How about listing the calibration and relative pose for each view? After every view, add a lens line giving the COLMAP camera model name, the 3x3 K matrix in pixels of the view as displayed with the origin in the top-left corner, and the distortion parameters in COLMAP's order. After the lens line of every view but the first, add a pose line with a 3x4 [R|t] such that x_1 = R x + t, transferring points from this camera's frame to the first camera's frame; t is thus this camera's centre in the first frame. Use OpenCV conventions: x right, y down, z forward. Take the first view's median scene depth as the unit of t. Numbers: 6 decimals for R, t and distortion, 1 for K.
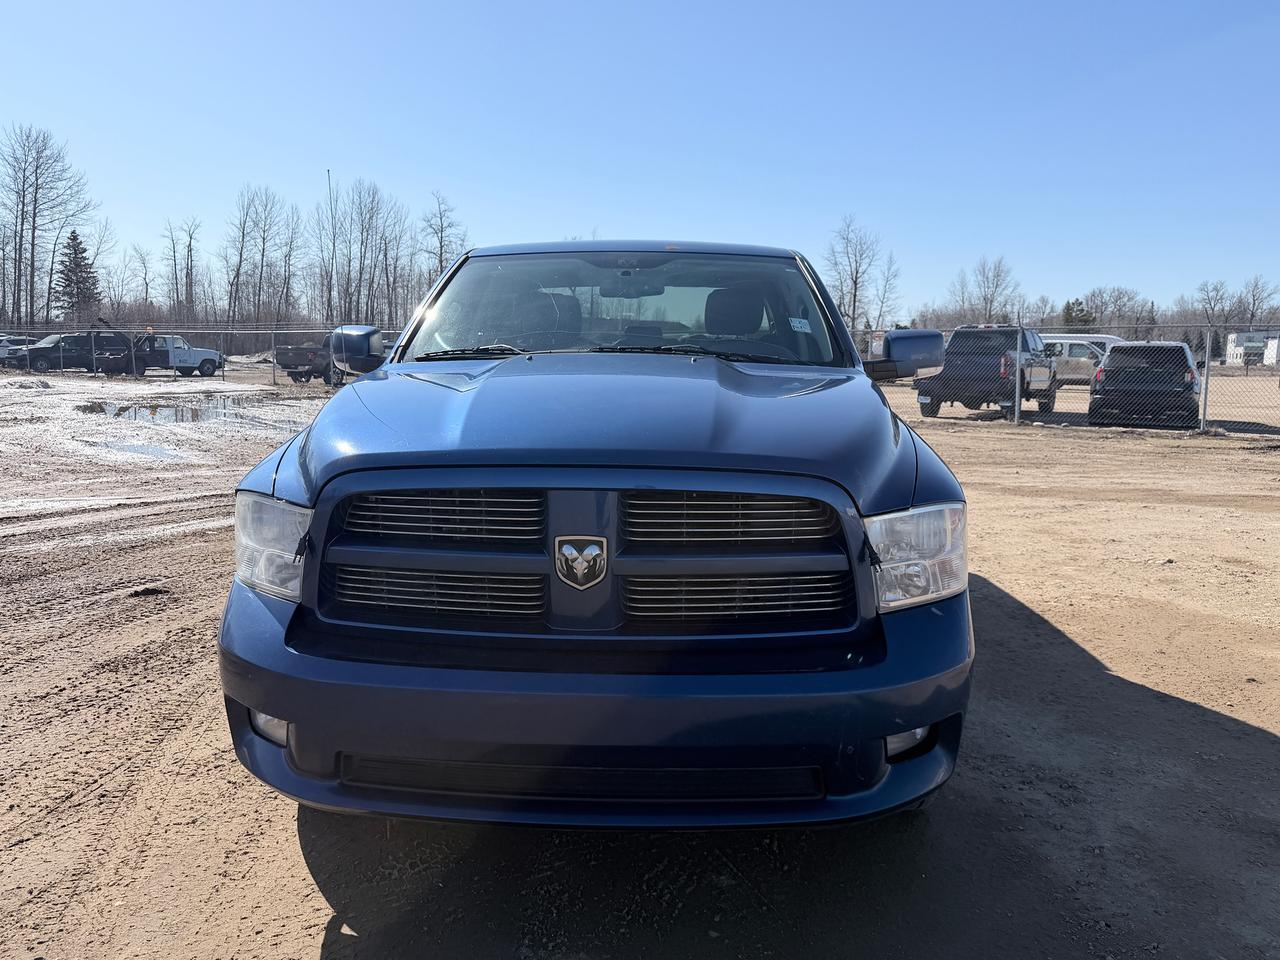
lens RADIAL K [[957.8, 0, 641.0], [0, 957.8, 480.6], [0, 0, 1]] dist [0.009296, -0.015478]
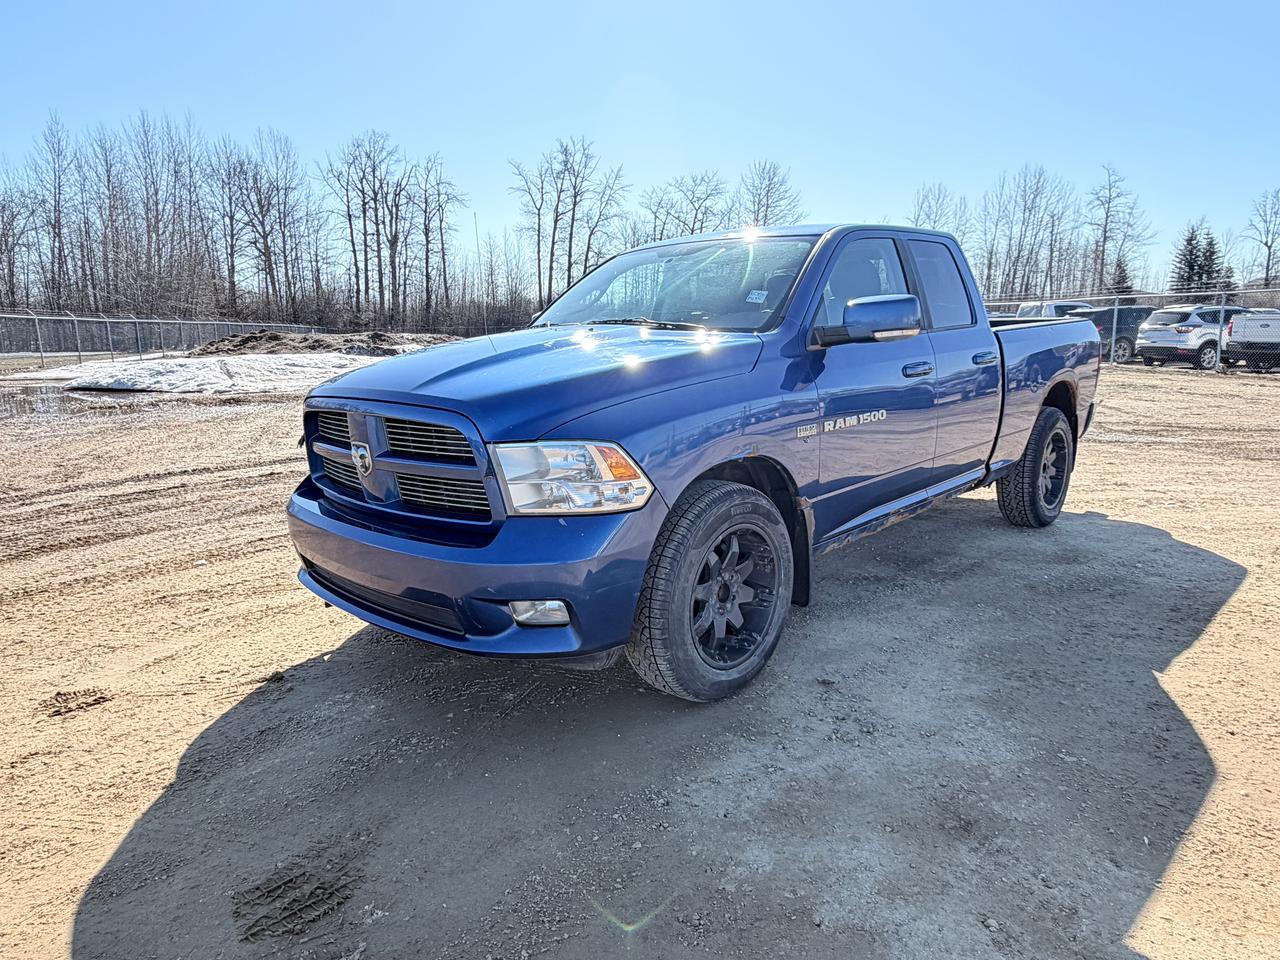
lens RADIAL K [[817.7, 0, 642.5], [0, 817.7, 483.3], [0, 0, 1]] dist [-0.000950, 0.002092]
pose [[0.759776, 0.096626, -0.642965, 0.880185], [-0.059438, 0.995077, 0.079306, -0.008624], [0.647463, -0.022038, 0.761778, 0.178399]]
